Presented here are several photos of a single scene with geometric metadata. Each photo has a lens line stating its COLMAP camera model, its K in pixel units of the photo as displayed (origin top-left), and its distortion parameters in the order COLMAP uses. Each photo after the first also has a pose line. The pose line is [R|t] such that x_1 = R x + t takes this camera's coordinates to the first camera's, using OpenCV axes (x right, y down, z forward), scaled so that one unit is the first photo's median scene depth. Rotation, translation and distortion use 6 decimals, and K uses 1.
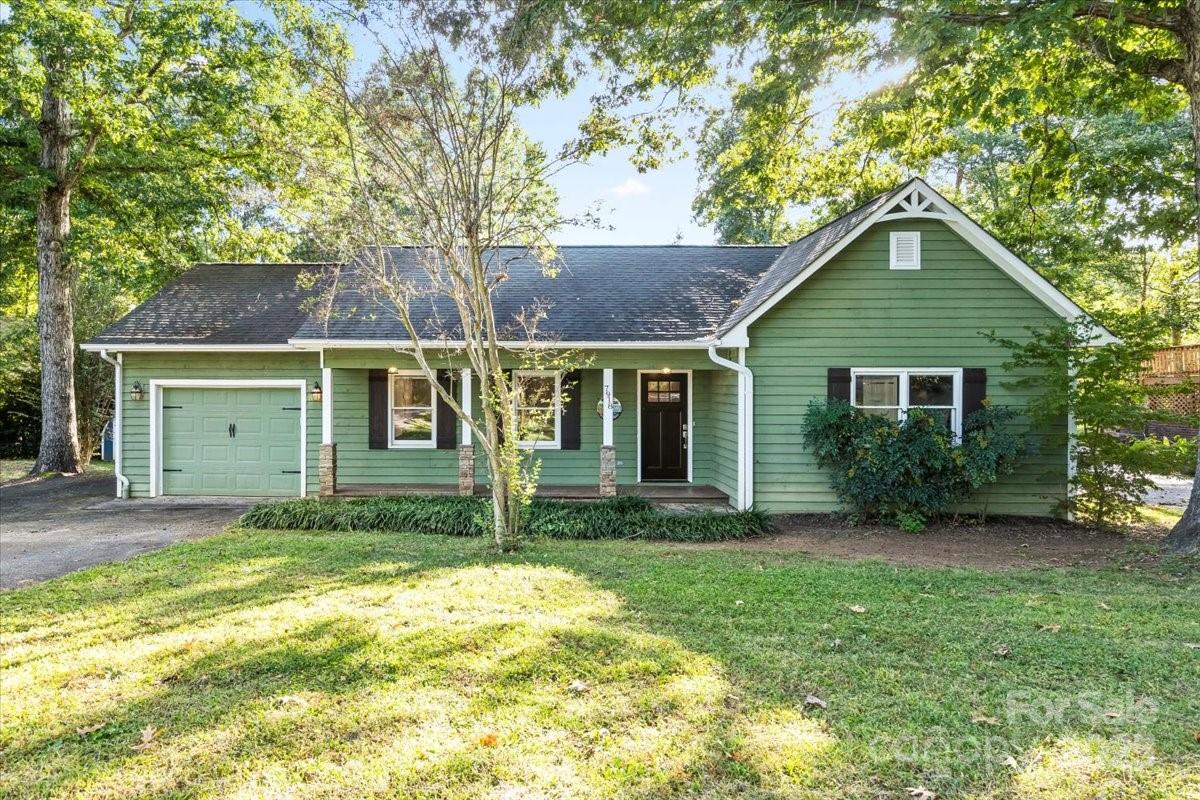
lens RADIAL K [[549.2, 0, 600.1], [0, 549.2, 394.1], [0, 0, 1]] dist [-0.000975, 0.000064]
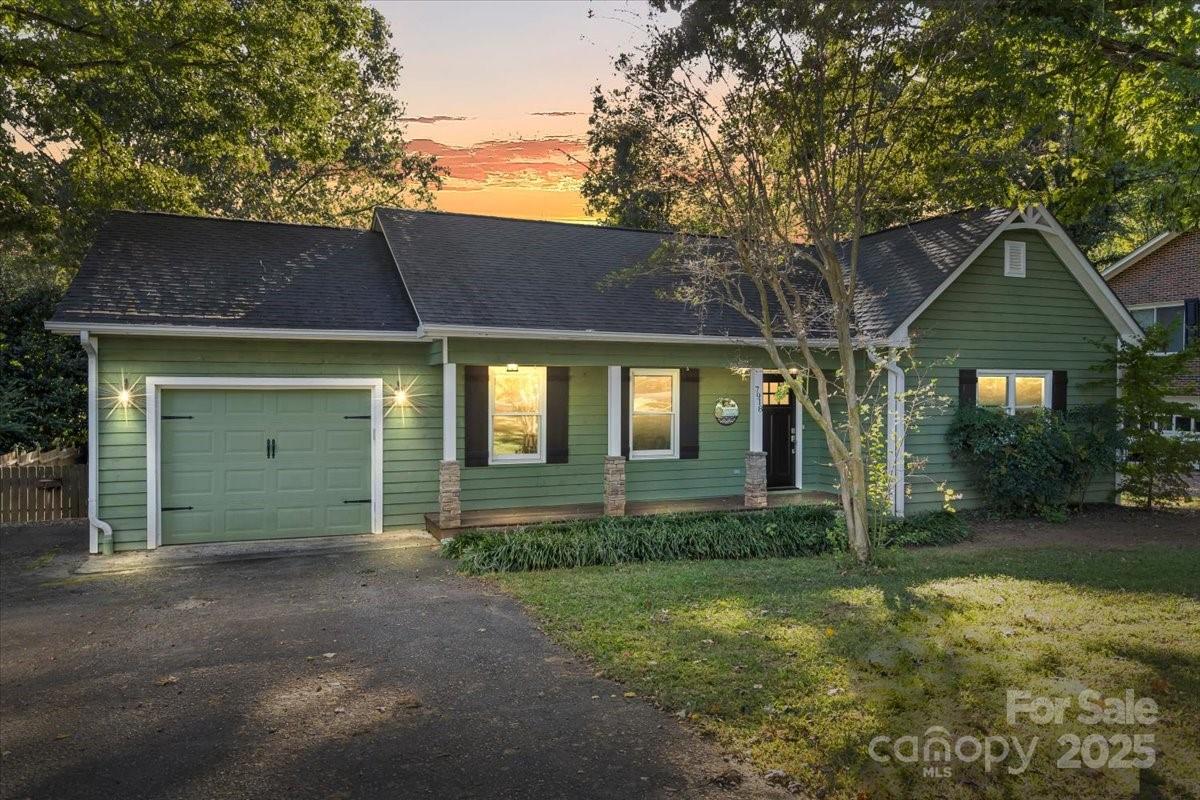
lens RADIAL K [[632.2, 0, 600.1], [0, 632.2, 402.3], [0, 0, 1]] dist [0.003228, 0.000344]
pose [[0.949978, -0.006675, 0.312245, -0.549682], [0.004647, 0.999963, 0.007239, 0.002137], [-0.312282, -0.005426, 0.949974, 0.082026]]
